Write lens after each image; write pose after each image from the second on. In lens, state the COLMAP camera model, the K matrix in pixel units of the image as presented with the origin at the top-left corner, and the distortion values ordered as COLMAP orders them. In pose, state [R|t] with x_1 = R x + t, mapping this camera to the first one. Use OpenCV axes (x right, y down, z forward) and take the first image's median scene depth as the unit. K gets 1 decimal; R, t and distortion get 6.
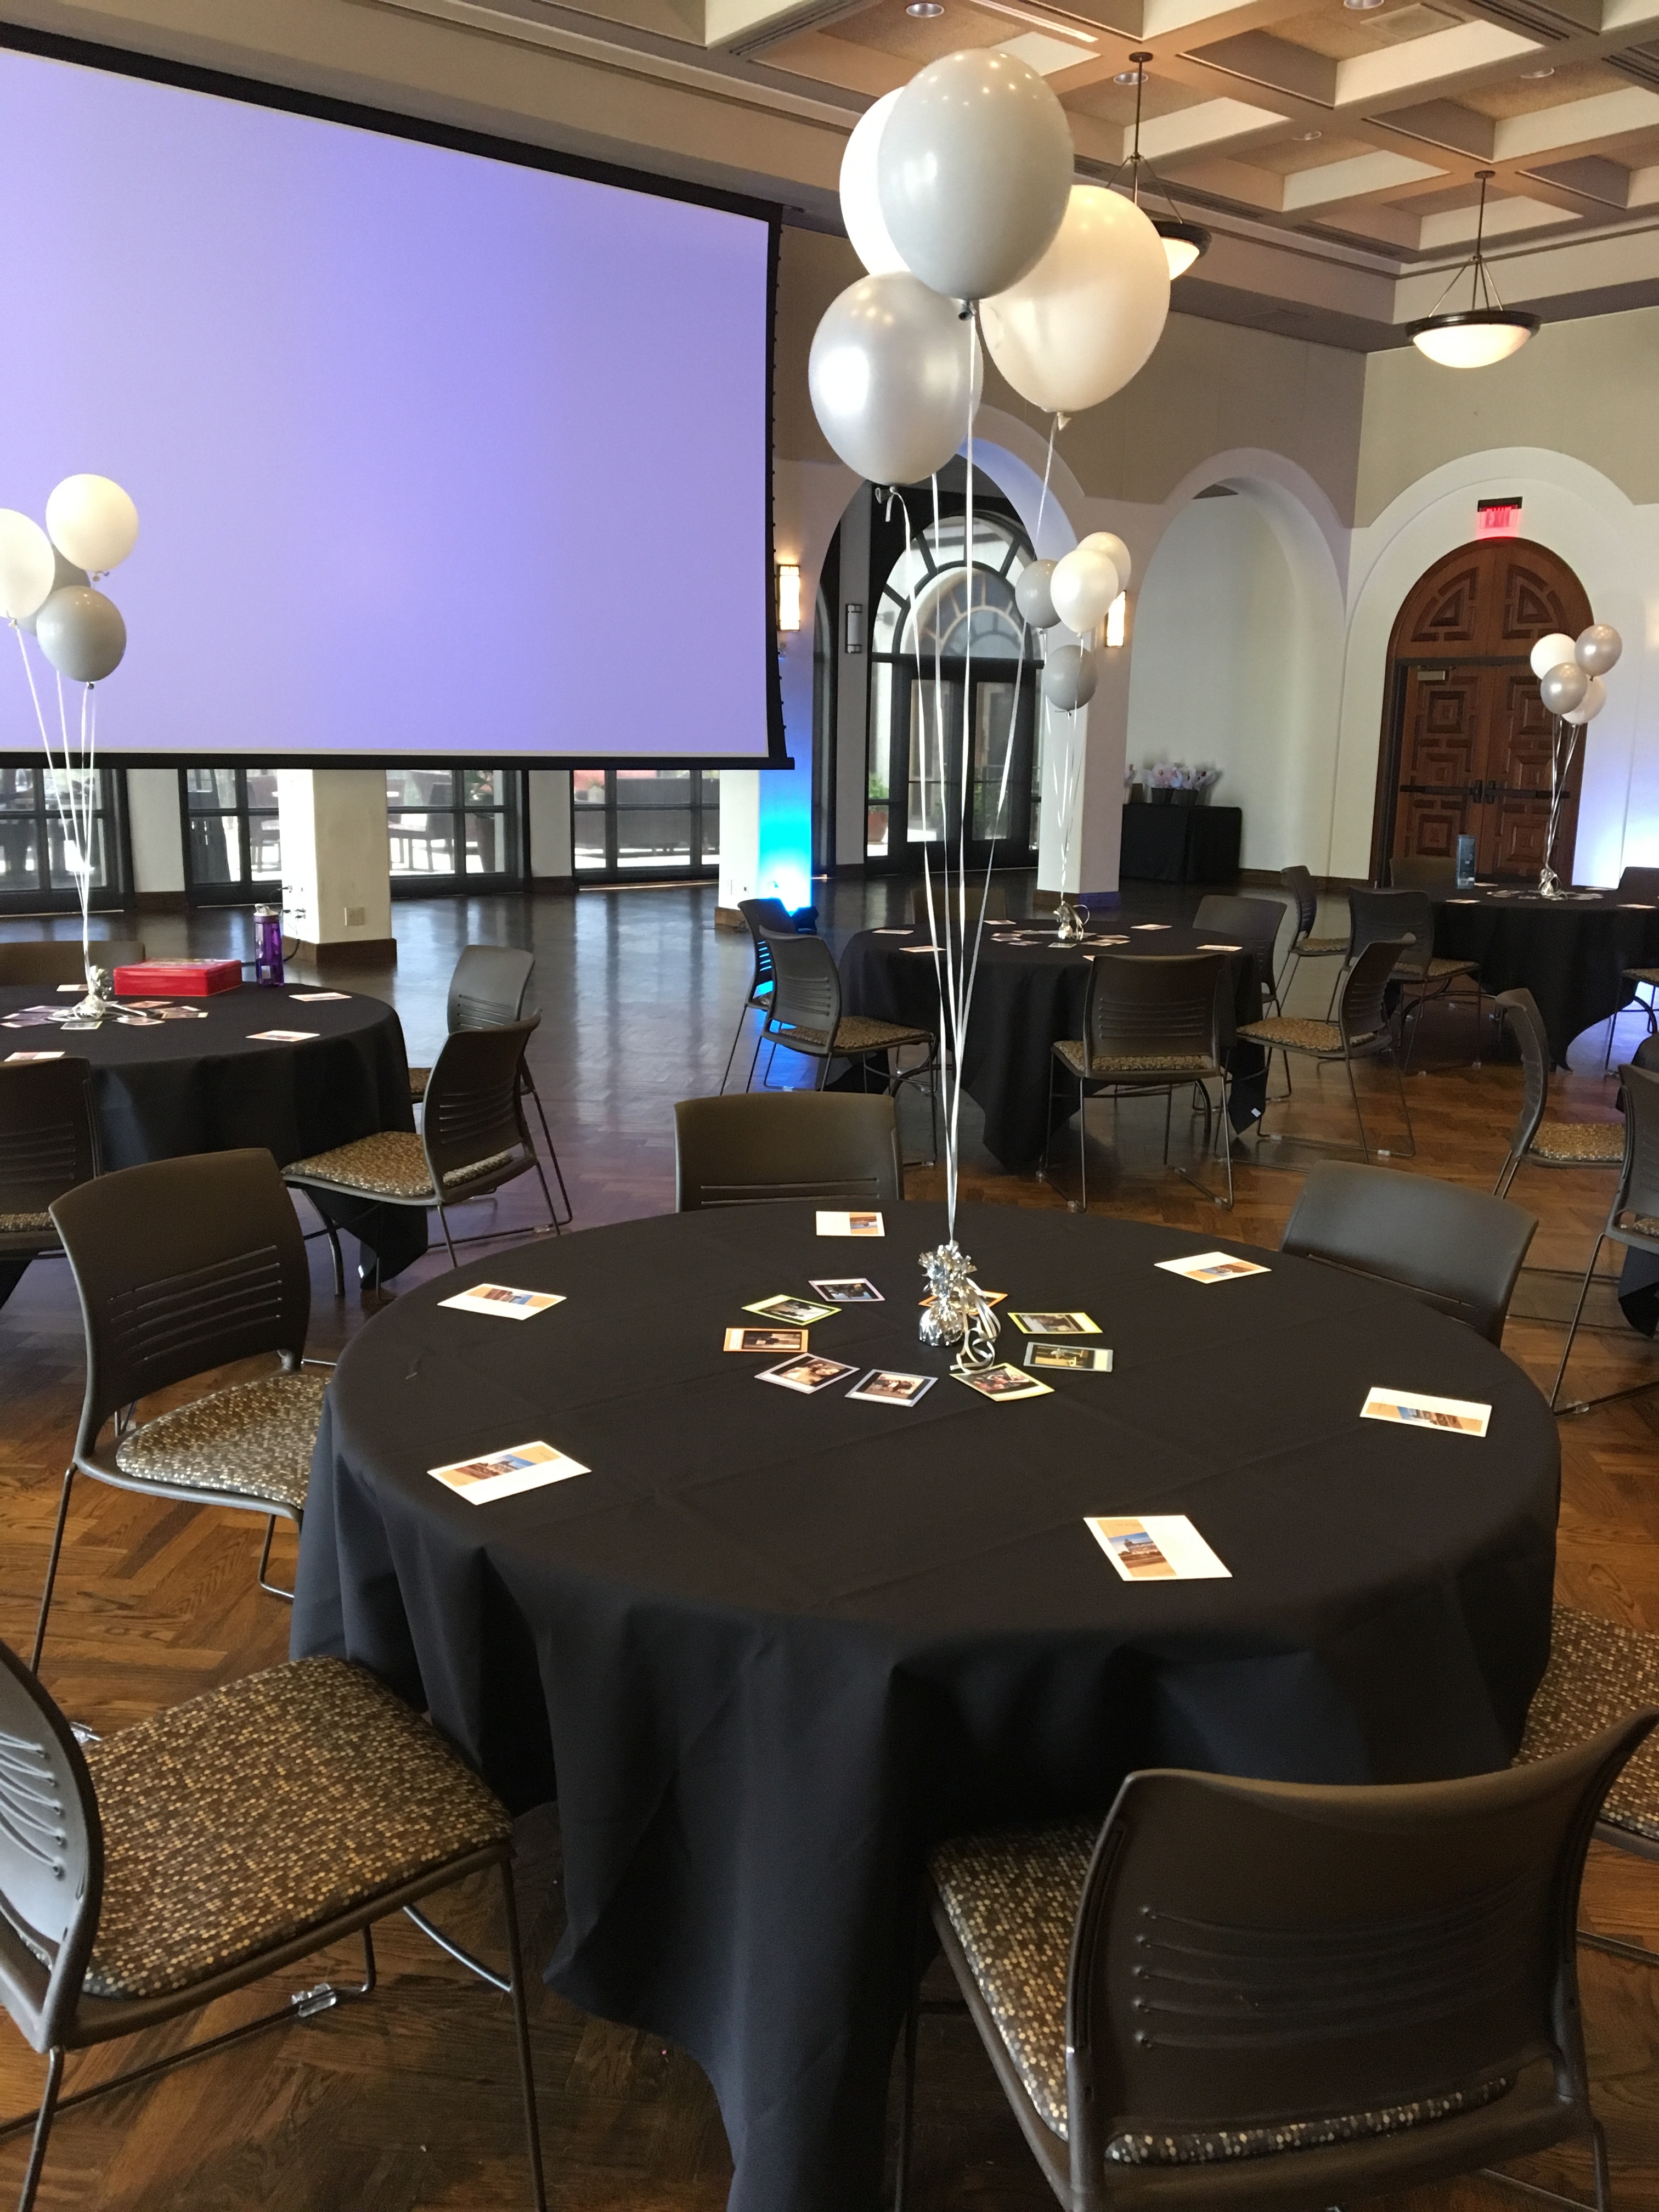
lens RADIAL K [[1904.1, 0, 828.6], [0, 1904.1, 1107.7], [0, 0, 1]] dist [0.066344, -0.094423]
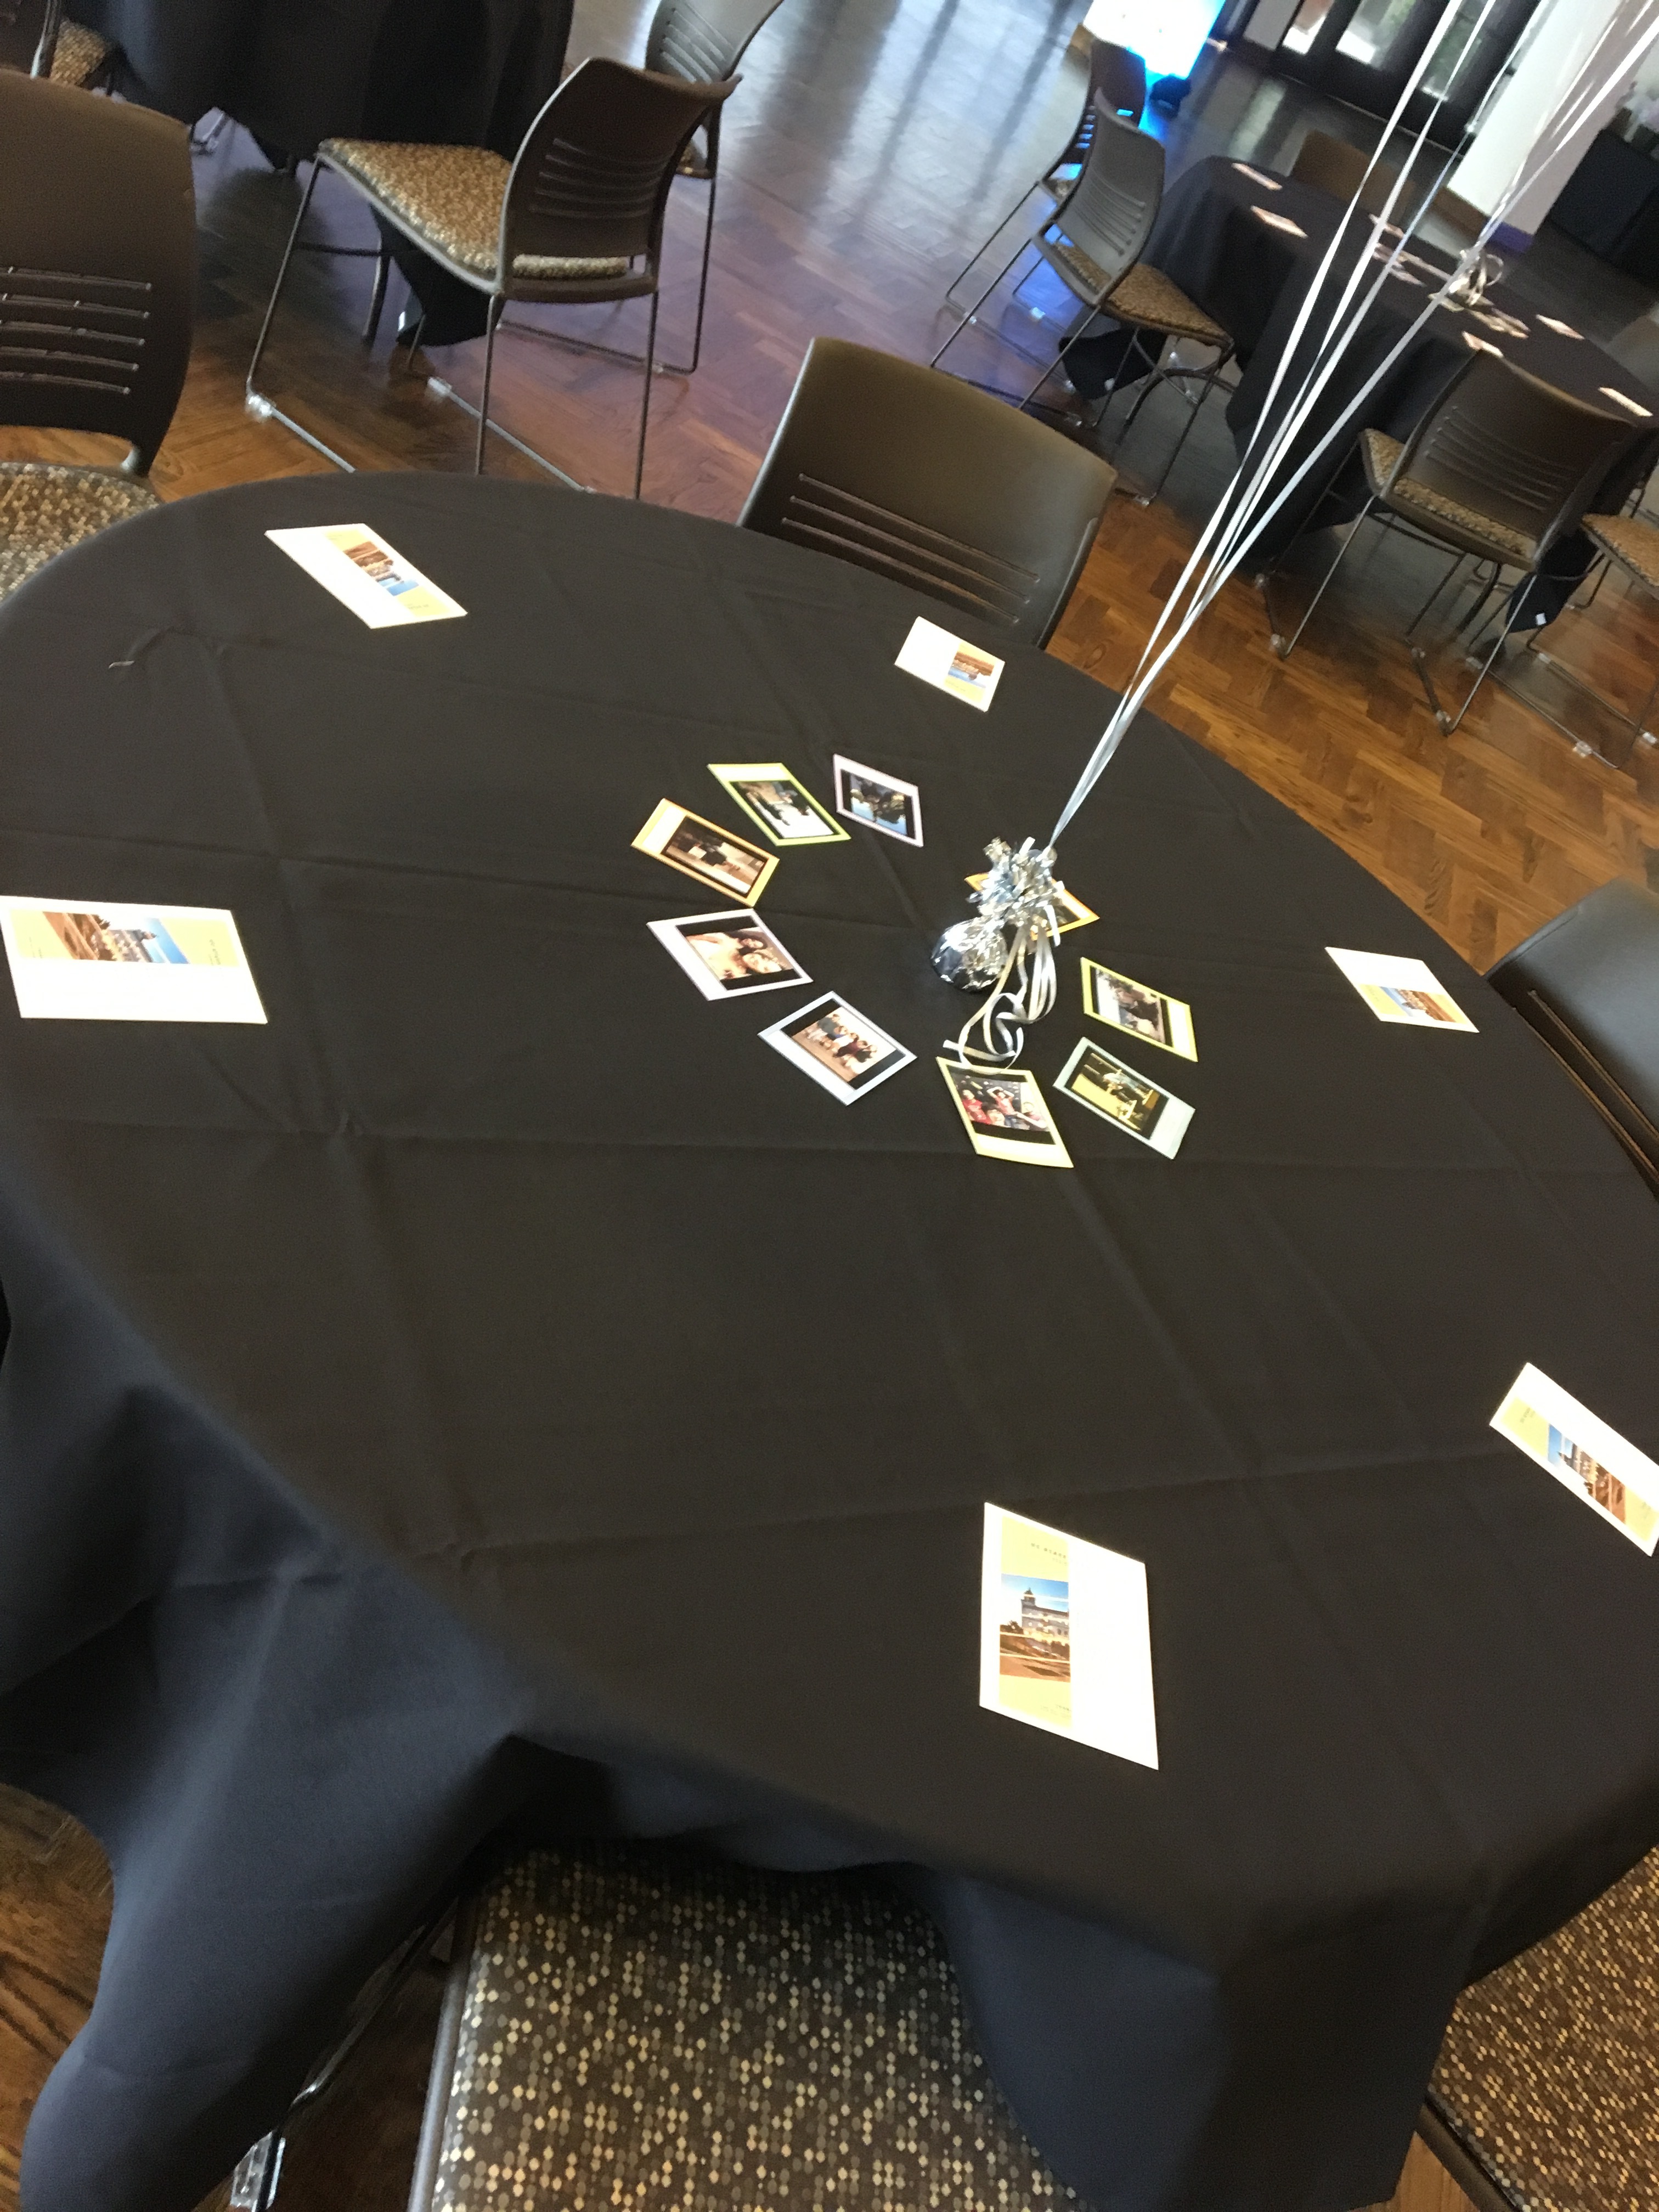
lens RADIAL K [[1904.1, 0, 821.4], [0, 1904.1, 1120.6], [0, 0, 1]] dist [0.066344, -0.094423]
pose [[0.896554, 0.439480, 0.055210, 0.004368], [-0.422383, 0.810762, 0.405287, -0.067613], [0.133354, -0.386681, 0.912521, 0.372656]]
